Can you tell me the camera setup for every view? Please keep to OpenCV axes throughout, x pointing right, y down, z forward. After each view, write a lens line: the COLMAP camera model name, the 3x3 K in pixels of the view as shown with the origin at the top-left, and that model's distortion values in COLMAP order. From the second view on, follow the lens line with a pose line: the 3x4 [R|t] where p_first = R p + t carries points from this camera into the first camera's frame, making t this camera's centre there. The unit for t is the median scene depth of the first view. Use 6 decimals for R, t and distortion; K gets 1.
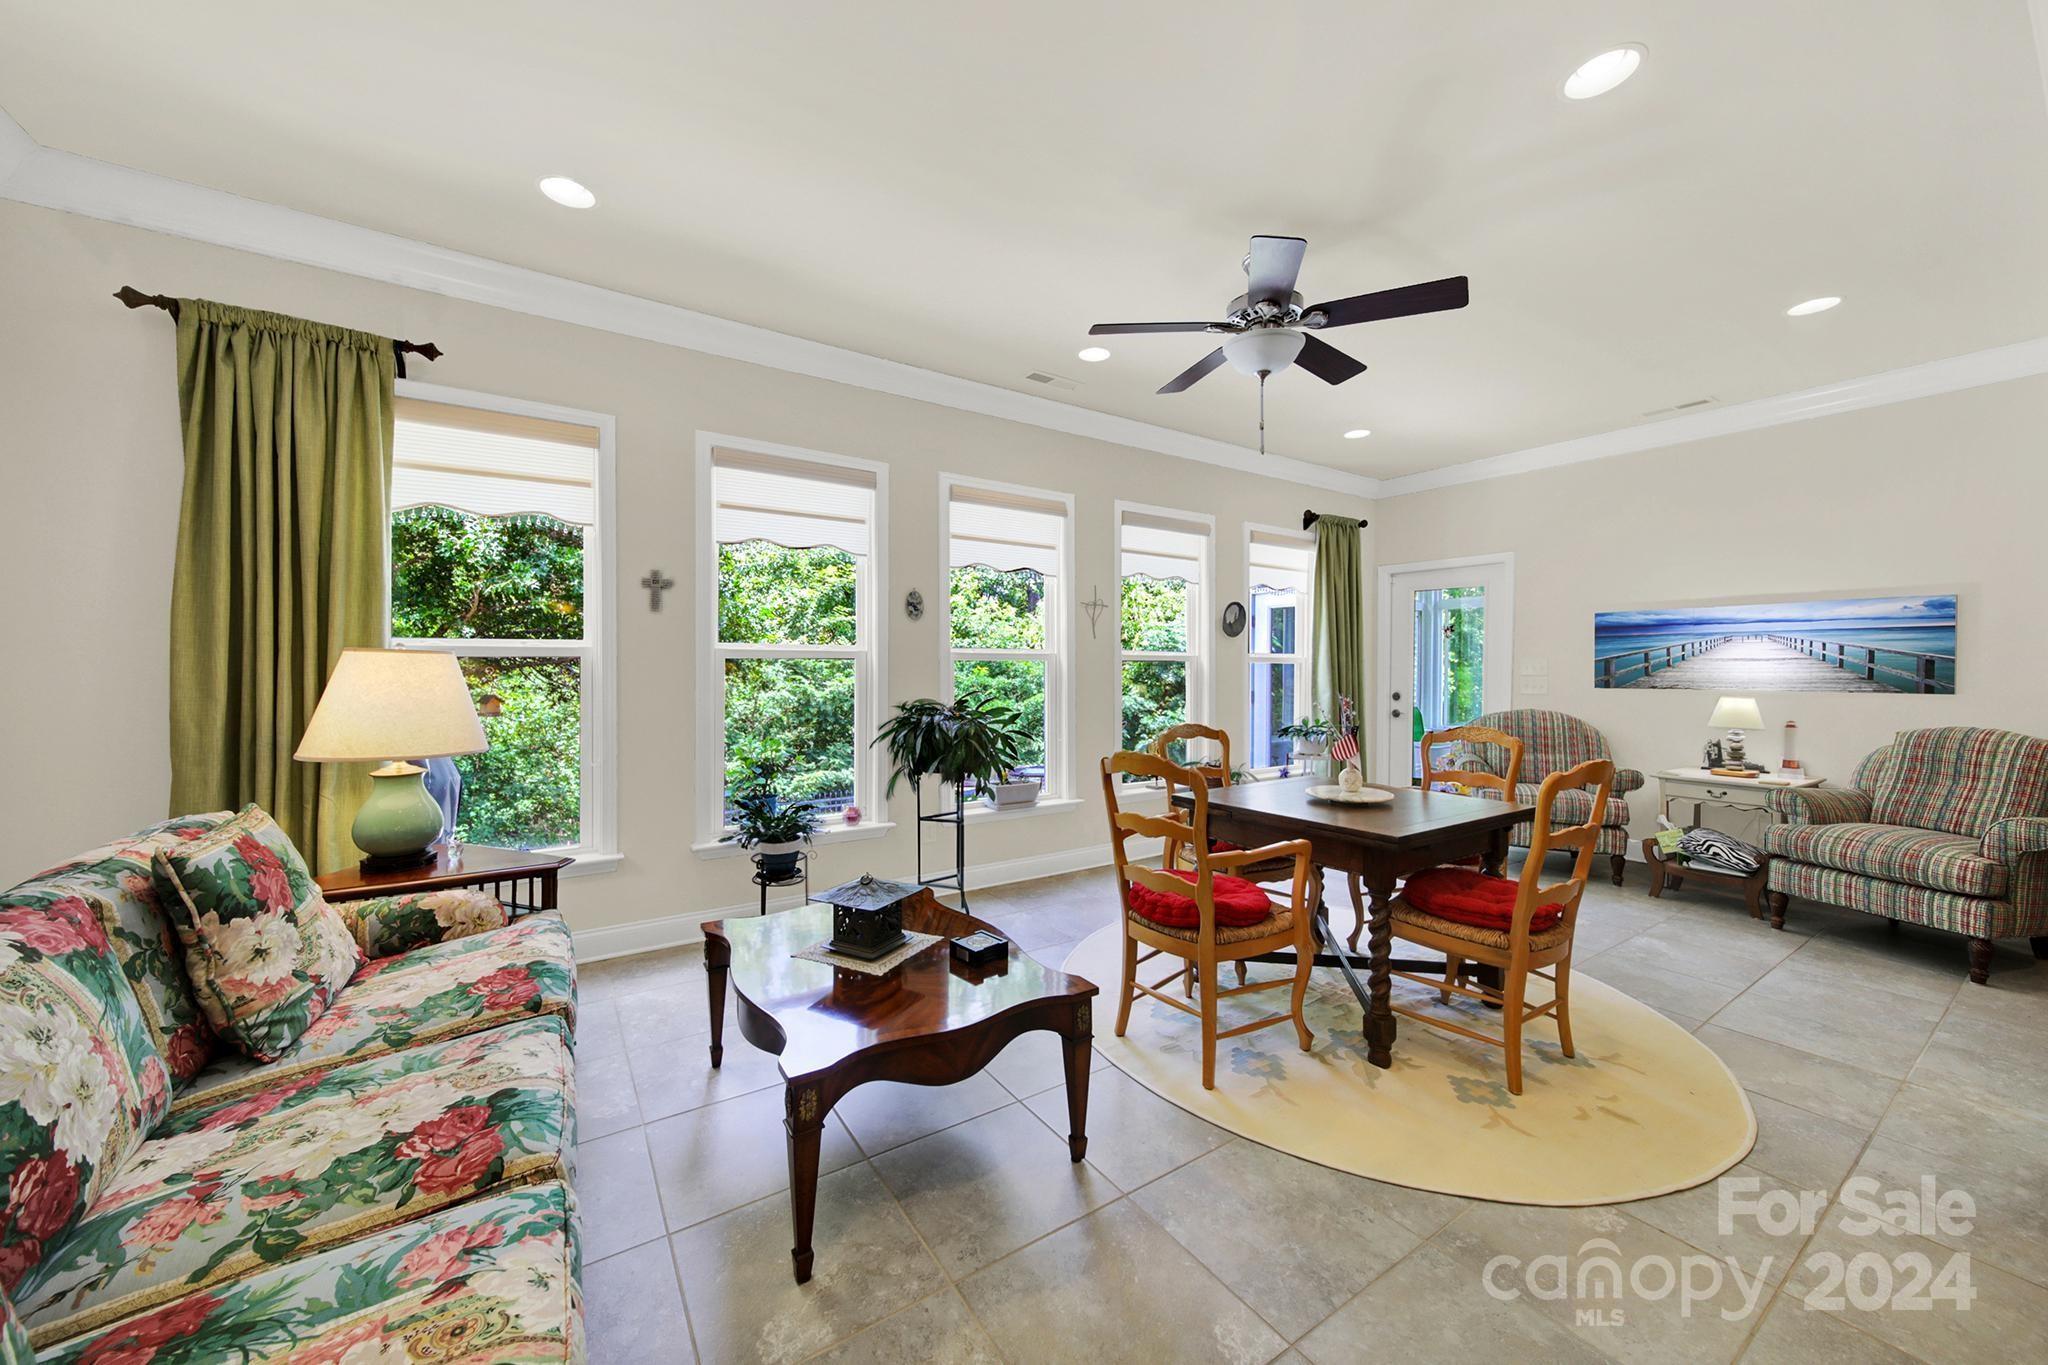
lens RADIAL K [[736.1, 0, 1016.4], [0, 736.1, 673.7], [0, 0, 1]] dist [0.000942, -0.000304]
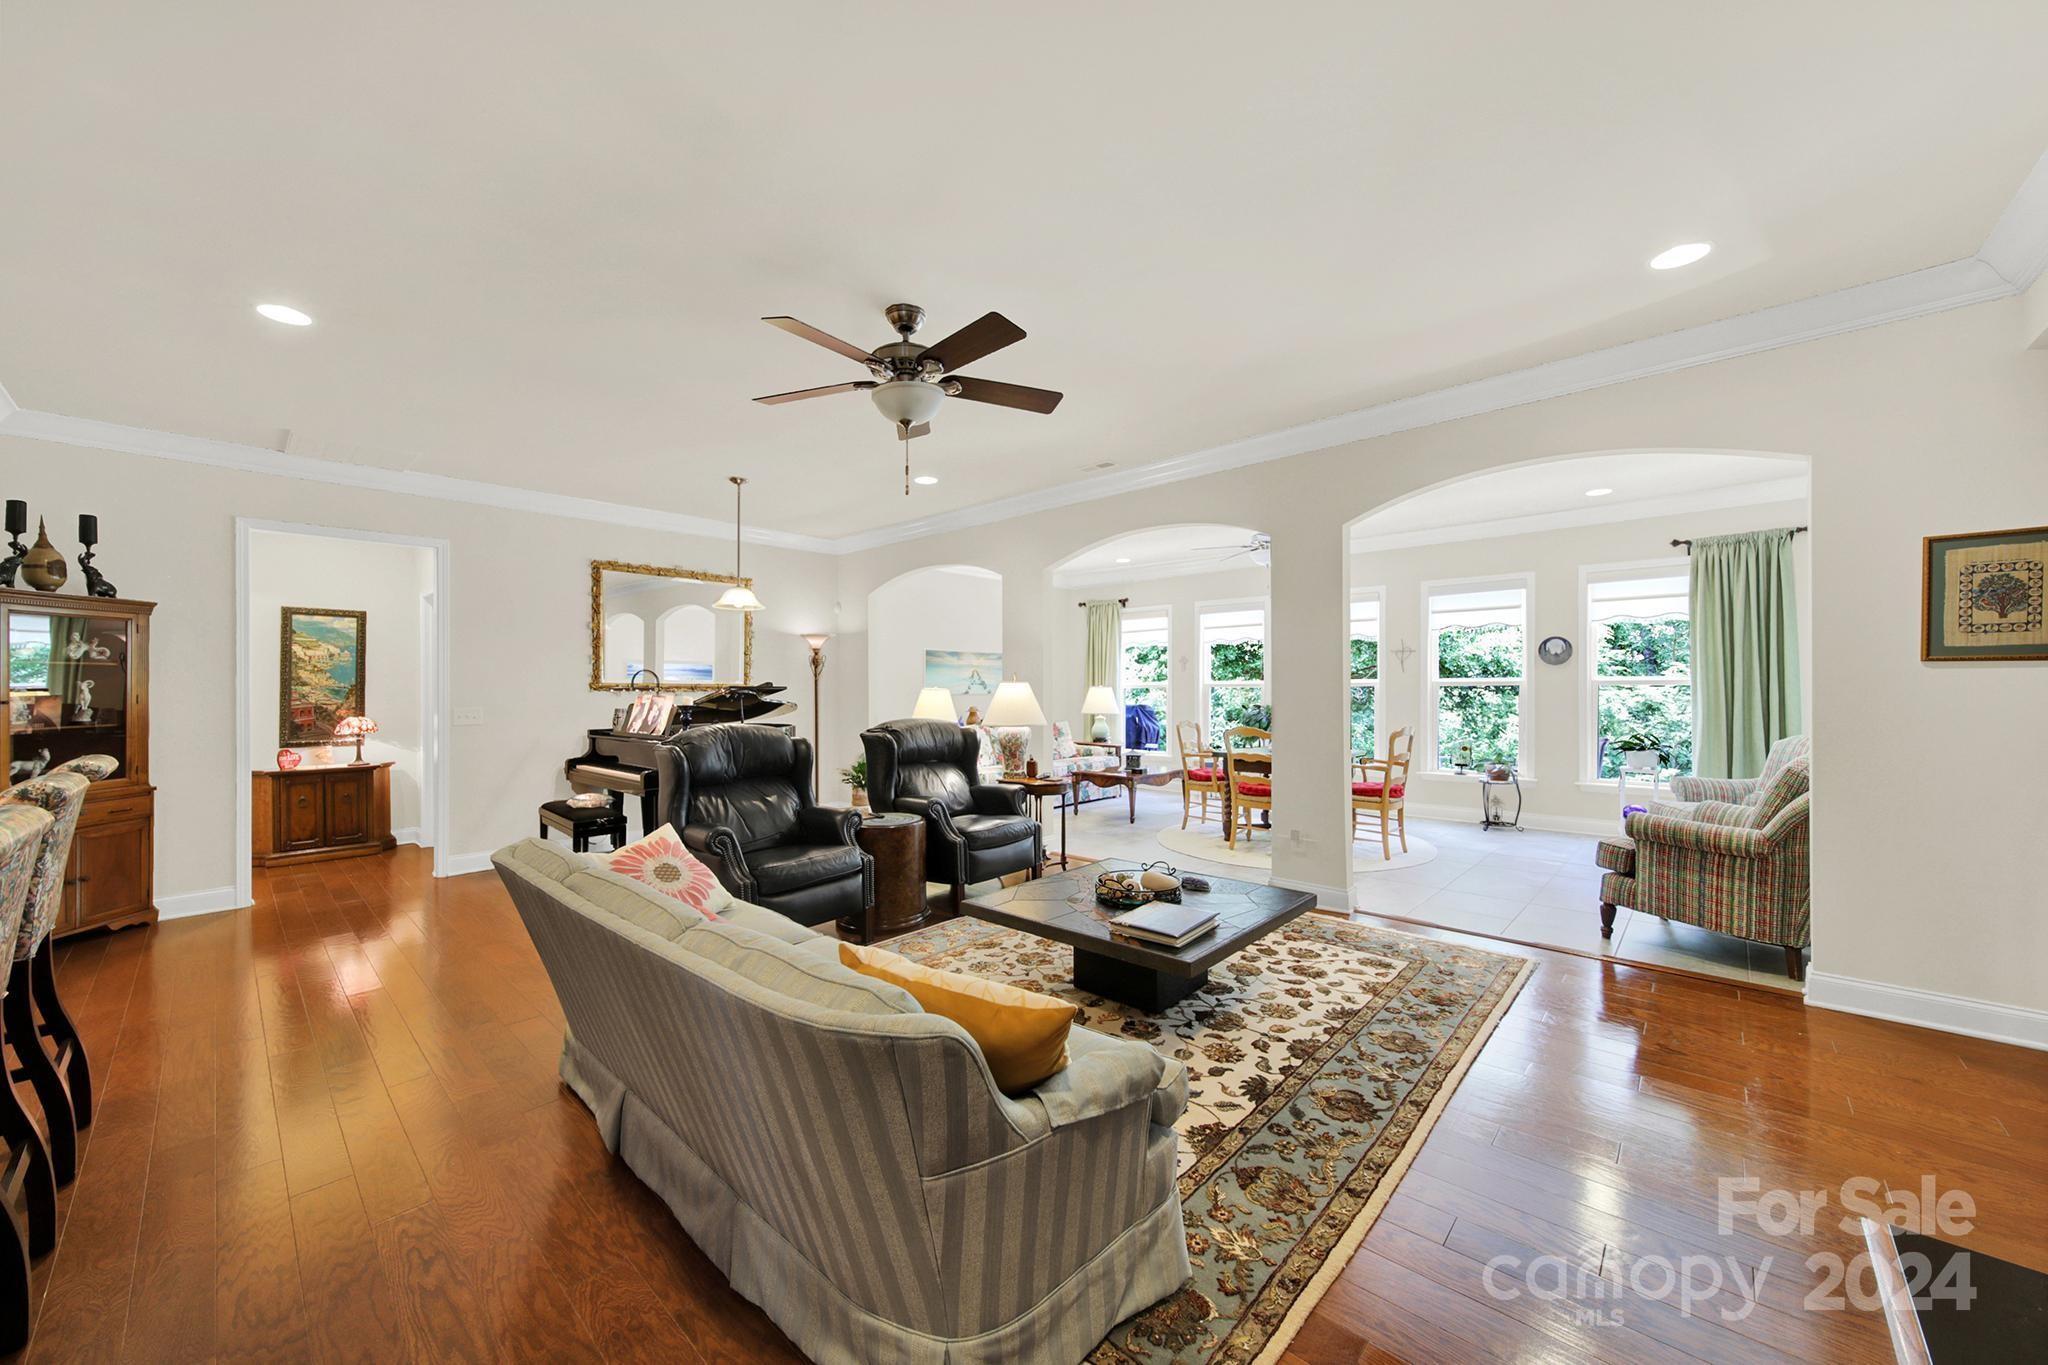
lens RADIAL K [[736.1, 0, 1026.7], [0, 736.1, 694.8], [0, 0, 1]] dist [0.000942, -0.000304]
pose [[0.255493, 0.005748, -0.966794, 2.504843], [-0.002046, 0.999983, 0.005404, -0.006330], [0.966809, 0.000598, 0.255500, -0.365950]]
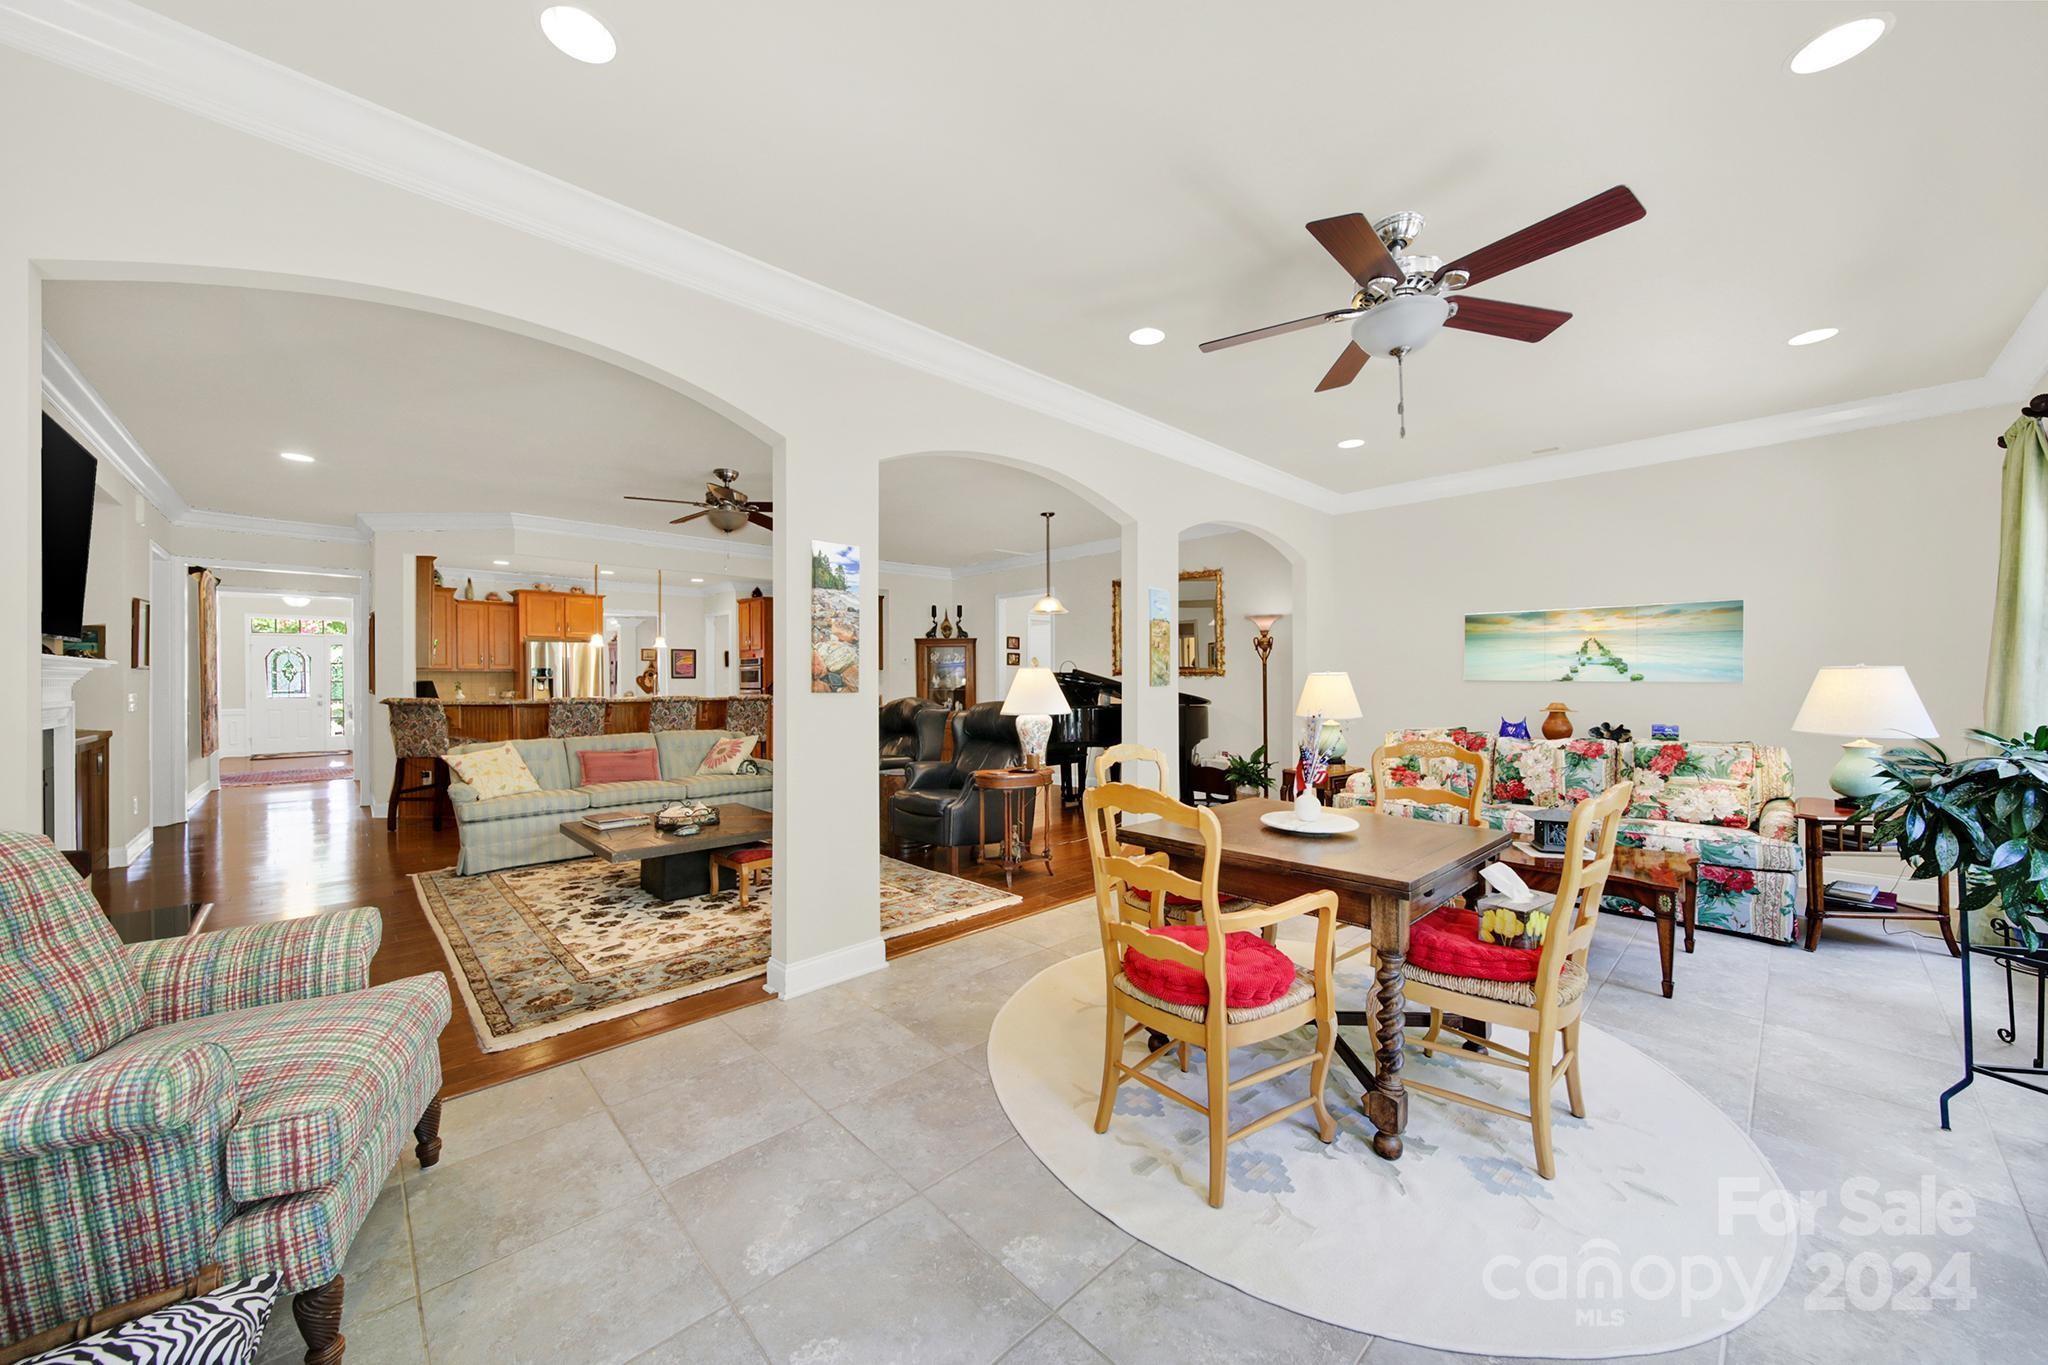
lens RADIAL K [[736.1, 0, 1020.4], [0, 736.1, 677.0], [0, 0, 1]] dist [0.000942, -0.000304]
pose [[-0.981036, 0.002455, -0.193811, 1.032745], [0.001481, 0.999986, 0.005173, -0.015007], [0.193821, 0.004787, -0.981025, 1.832073]]
